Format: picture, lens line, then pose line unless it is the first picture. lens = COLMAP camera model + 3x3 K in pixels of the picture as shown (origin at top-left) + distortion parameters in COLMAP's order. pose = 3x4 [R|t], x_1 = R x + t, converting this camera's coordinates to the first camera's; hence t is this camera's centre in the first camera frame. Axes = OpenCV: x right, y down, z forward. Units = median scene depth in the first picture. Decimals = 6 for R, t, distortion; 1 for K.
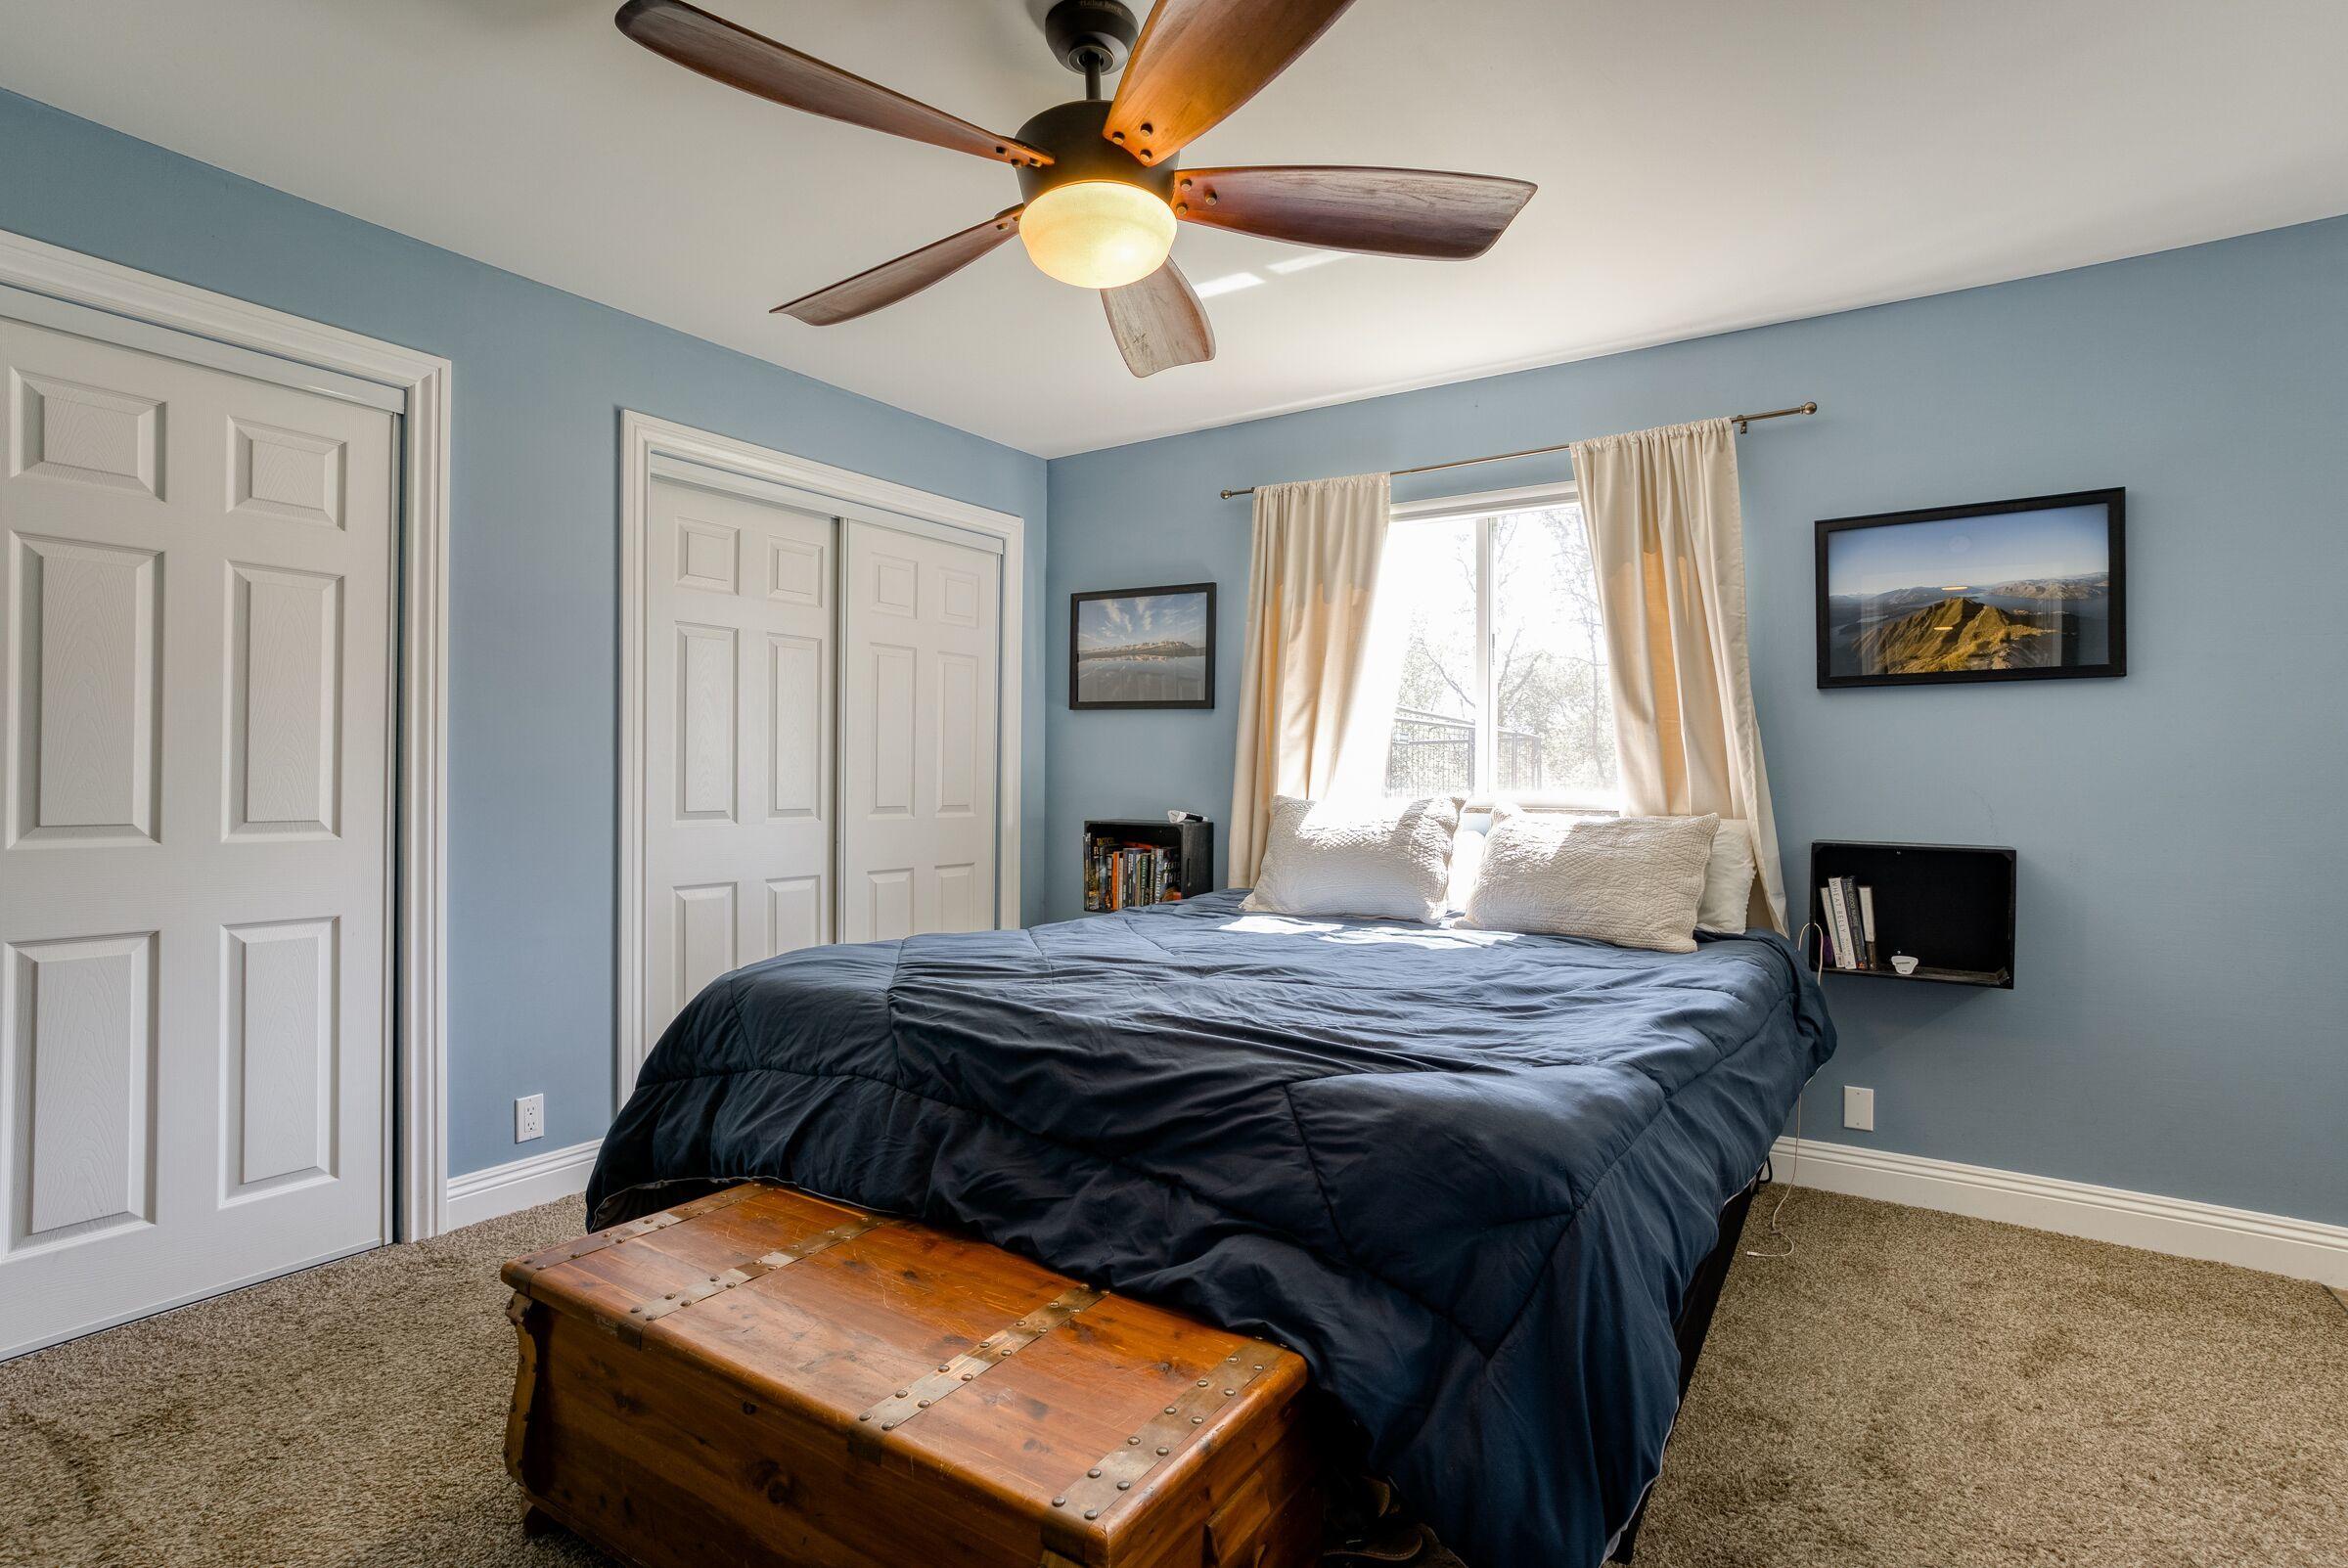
lens RADIAL K [[1148.6, 0, 1170.8], [0, 1148.6, 775.1], [0, 0, 1]] dist [-0.056655, 0.037032]
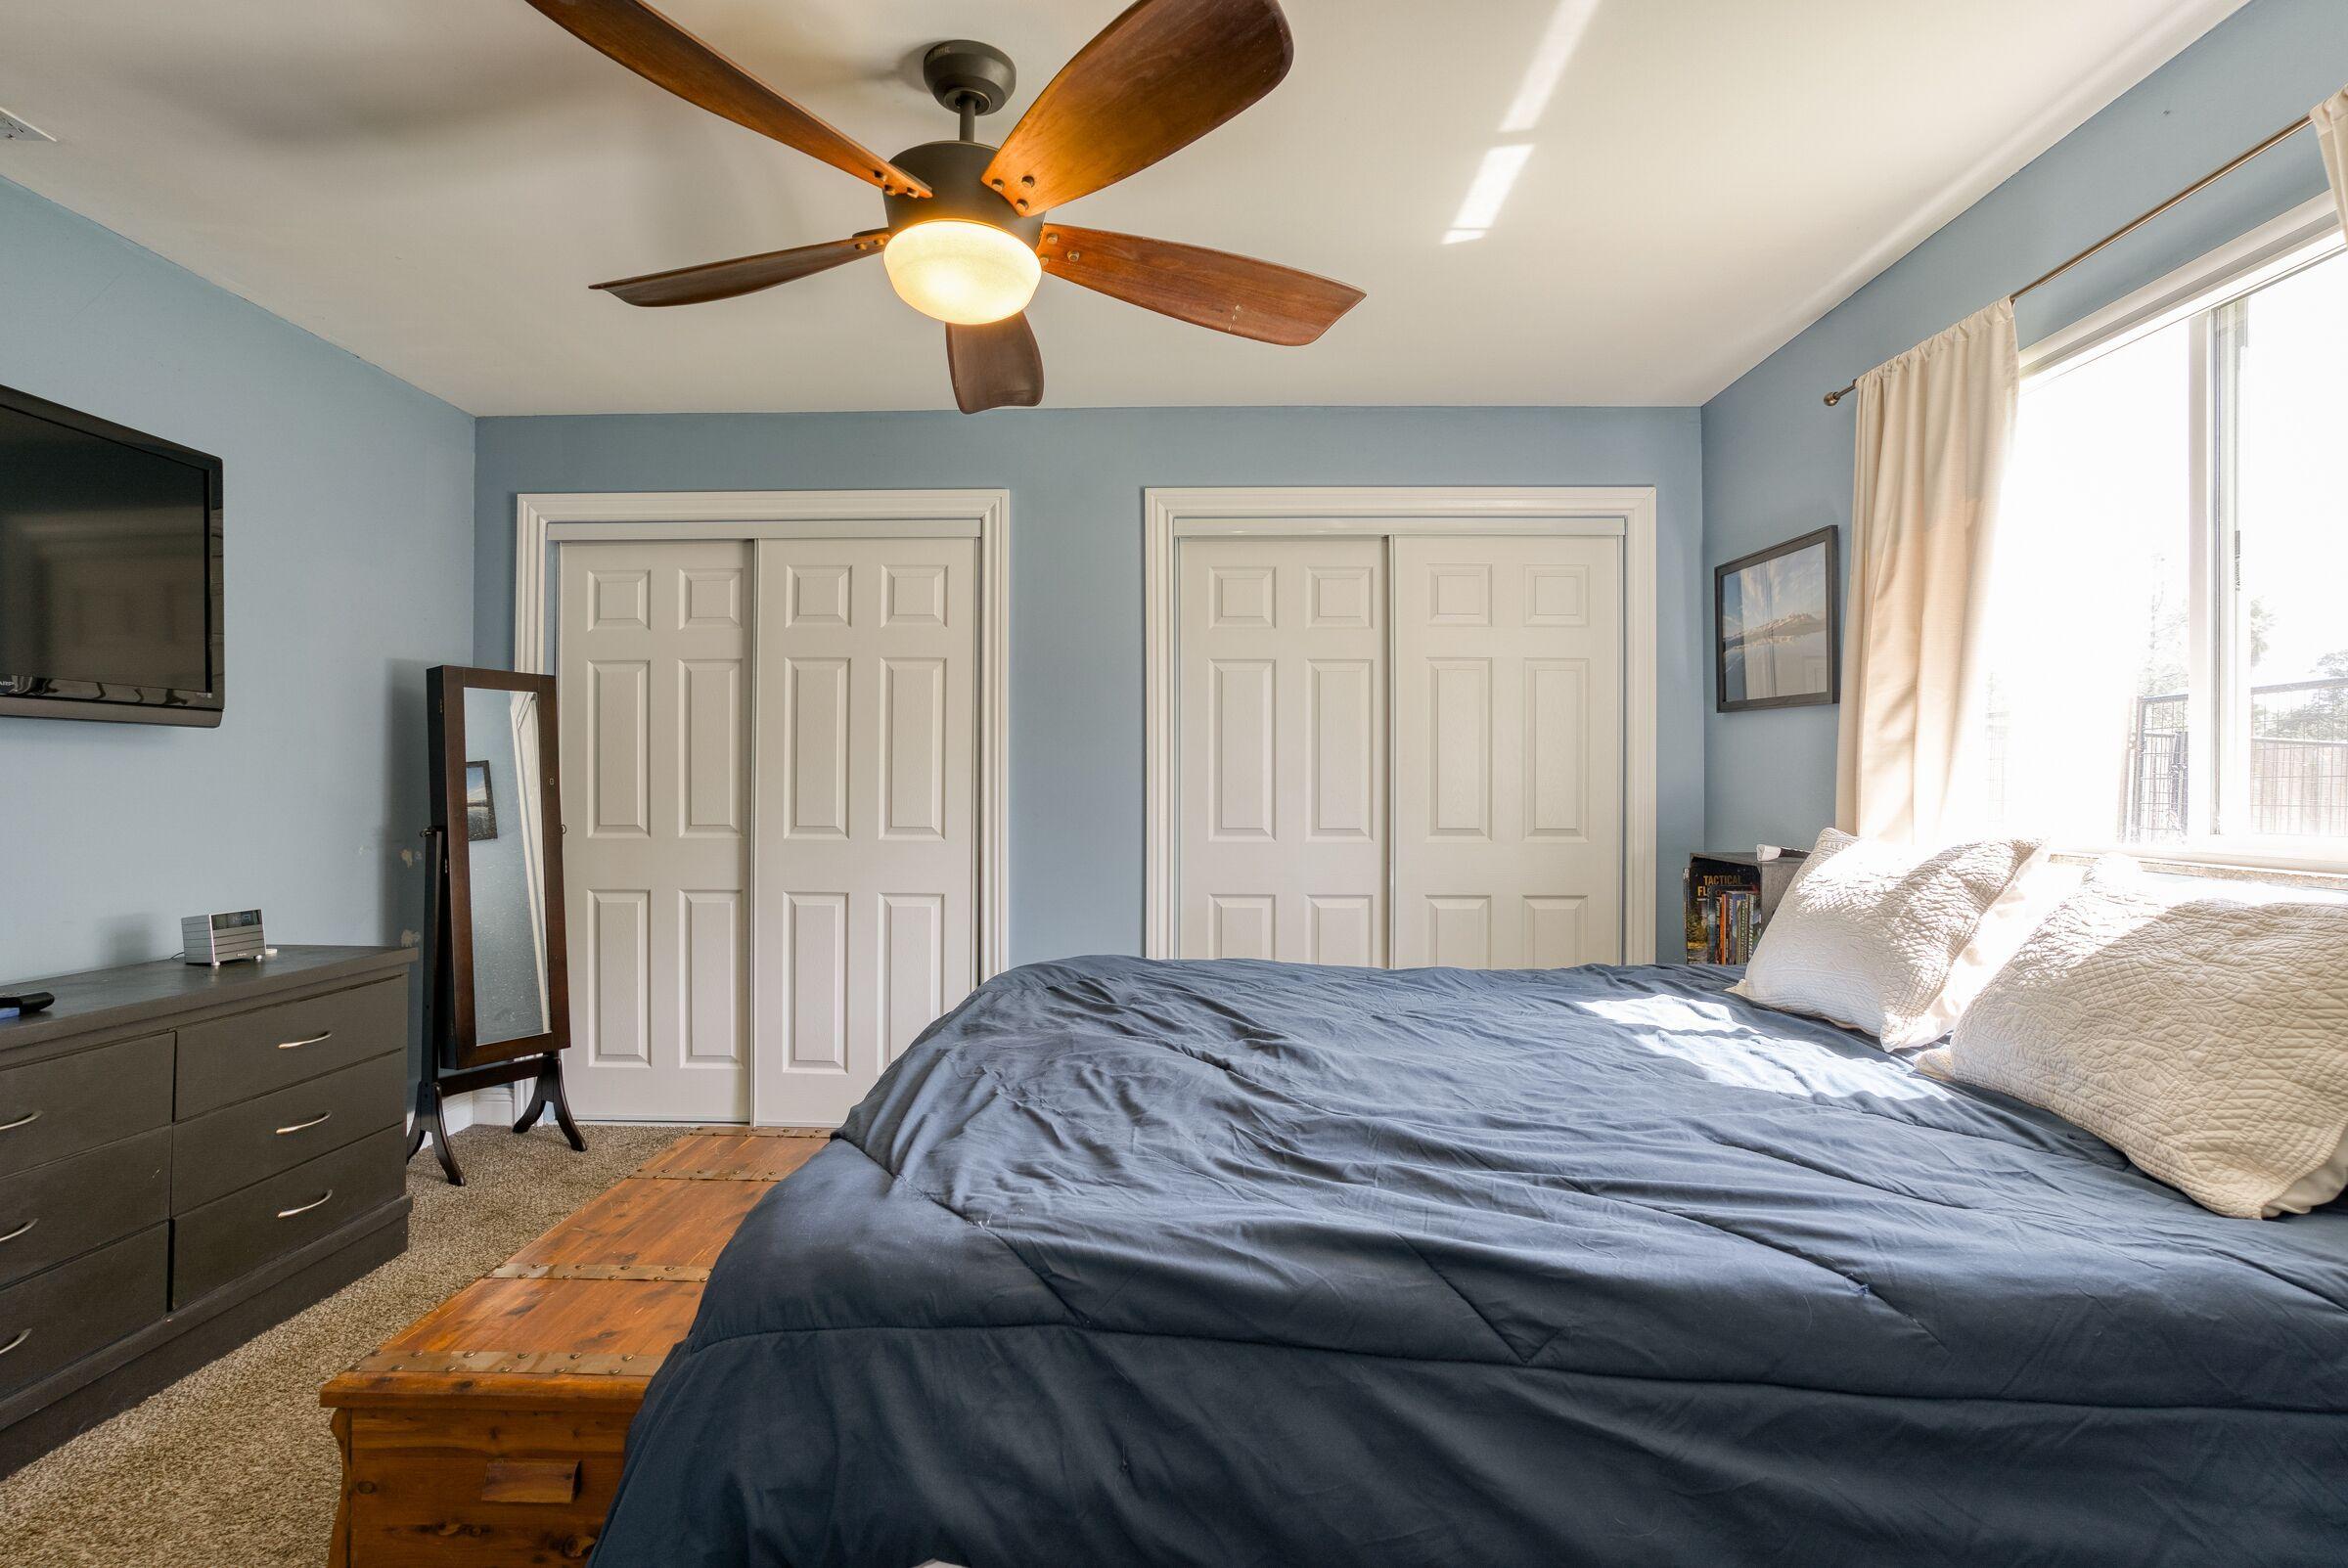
lens RADIAL K [[1148.6, 0, 1170.8], [0, 1148.6, 775.1], [0, 0, 1]] dist [-0.056655, 0.037032]
pose [[0.541770, -0.008849, -0.840480, 0.443207], [0.002226, 0.999956, -0.009093, -0.008877], [0.840524, 0.003056, 0.541766, 0.304318]]
